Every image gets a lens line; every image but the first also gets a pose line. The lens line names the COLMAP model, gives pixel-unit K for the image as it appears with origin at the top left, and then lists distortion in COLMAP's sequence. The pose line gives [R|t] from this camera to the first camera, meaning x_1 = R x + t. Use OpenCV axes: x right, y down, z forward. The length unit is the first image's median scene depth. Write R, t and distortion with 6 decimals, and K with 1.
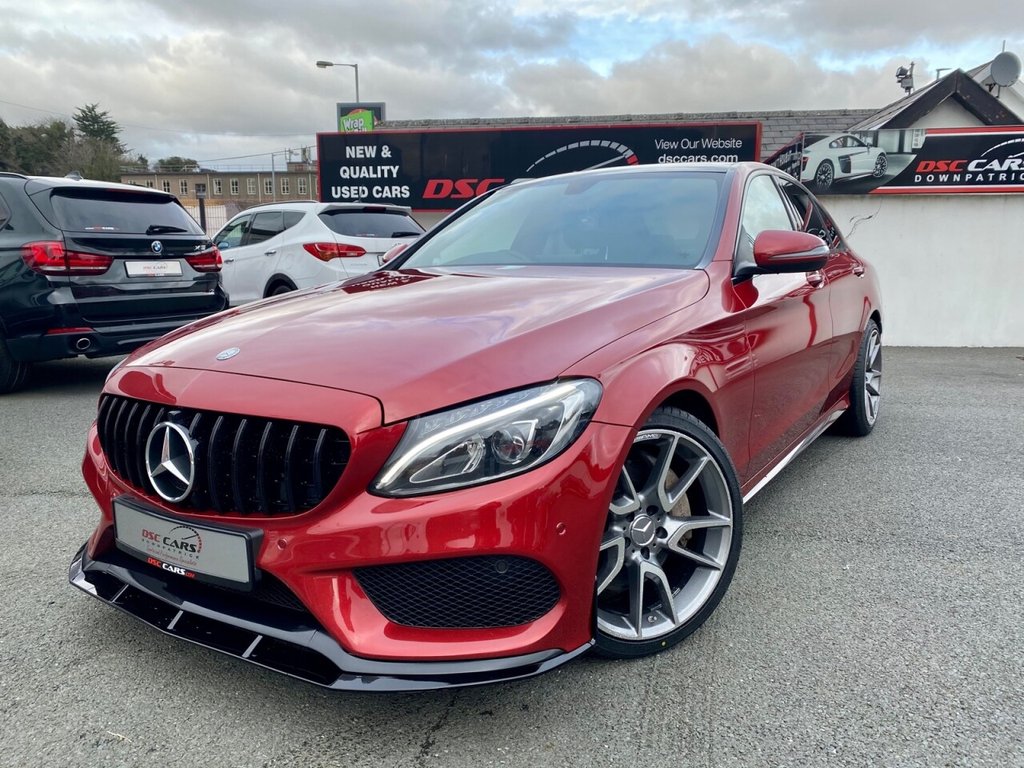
lens RADIAL K [[784.3, 0, 501.5], [0, 784.3, 381.8], [0, 0, 1]] dist [0.002145, 0.008162]
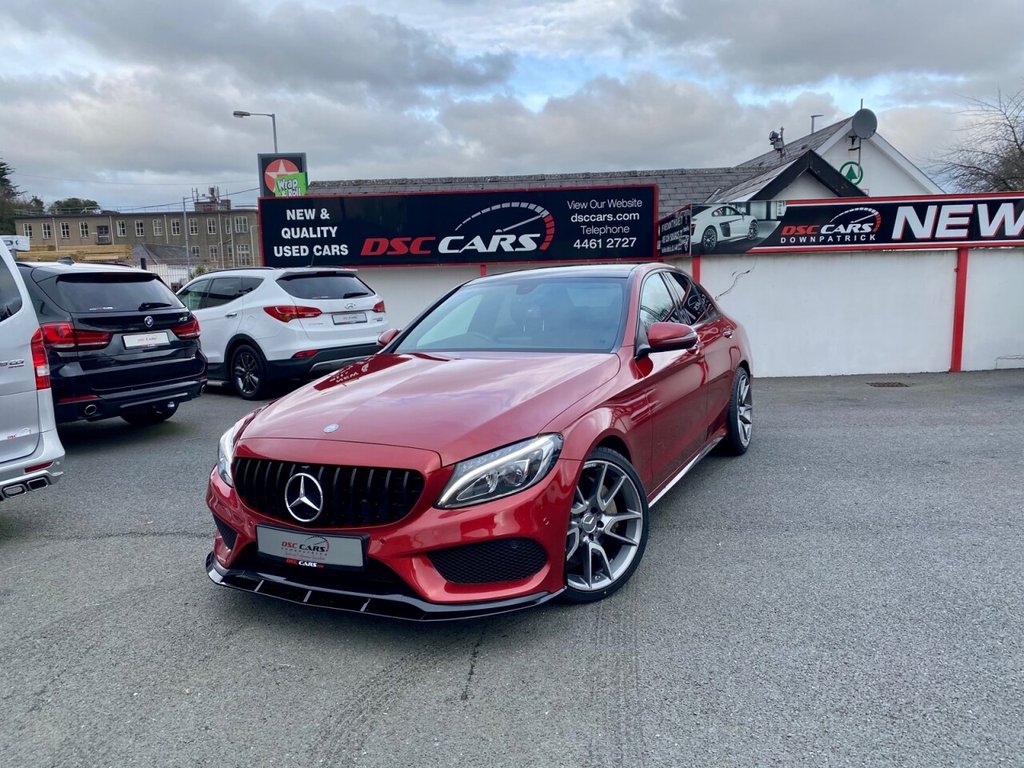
lens RADIAL K [[781.7, 0, 512.0], [0, 781.7, 384.0], [0, 0, 1]] dist [0.094946, -0.172565]
pose [[0.992253, -0.042851, 0.116614, -0.041742], [0.047025, 0.998339, -0.033287, -0.014100], [-0.114994, 0.038513, 0.992619, -0.163390]]
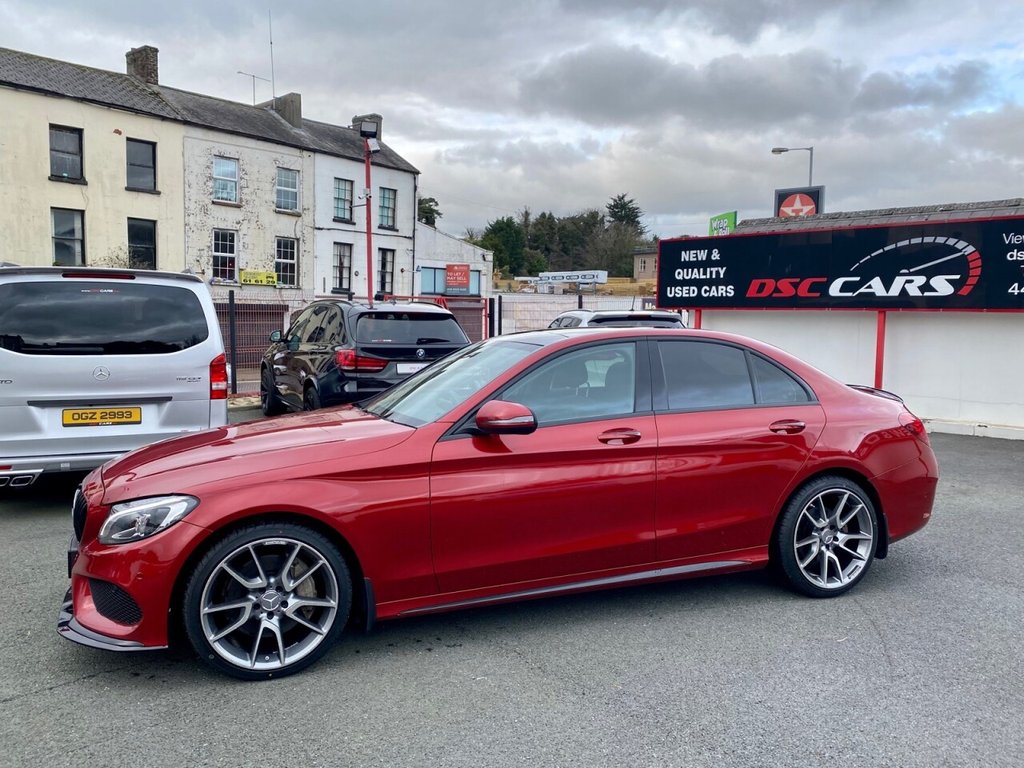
lens RADIAL K [[781.2, 0, 517.1], [0, 781.2, 374.5], [0, 0, 1]] dist [0.052499, -0.071208]
pose [[0.815783, 0.057704, -0.575472, 0.400861], [-0.111139, 0.992107, -0.058069, -0.060256], [0.567579, 0.111329, 0.815757, -0.014406]]
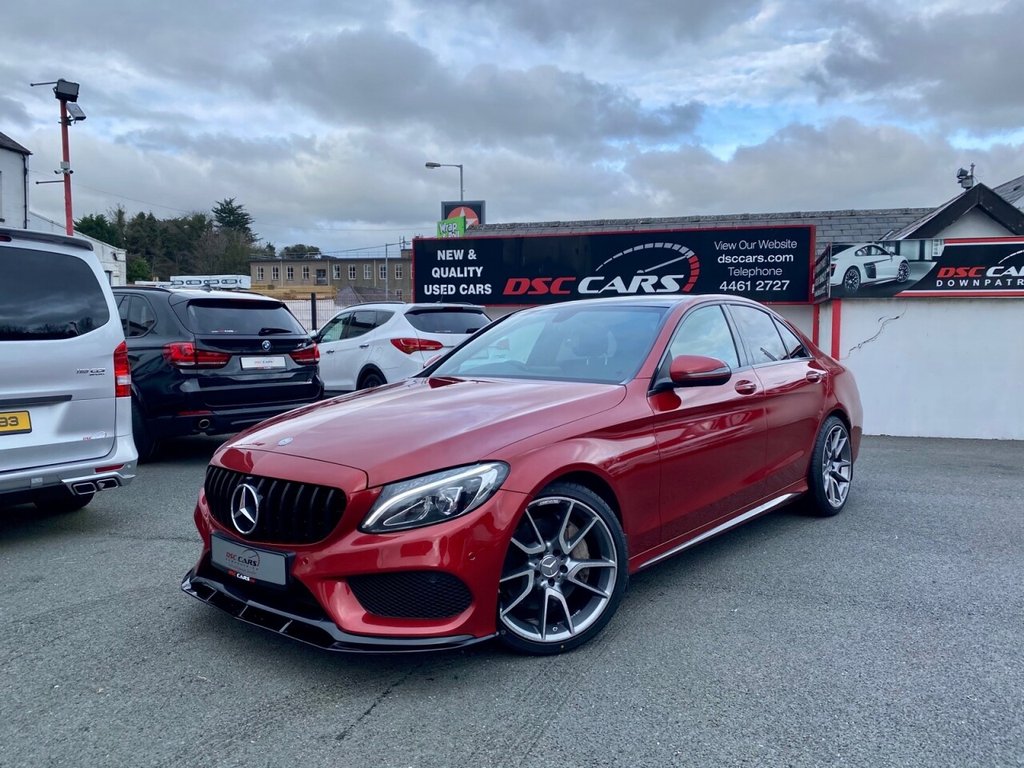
lens RADIAL K [[778.7, 0, 513.8], [0, 778.7, 382.2], [0, 0, 1]] dist [0.062000, -0.083239]
pose [[0.992818, 0.010763, -0.119151, 0.075707], [-0.022454, 0.995009, -0.097223, -0.003026], [0.117510, 0.099200, 0.988105, -0.132569]]
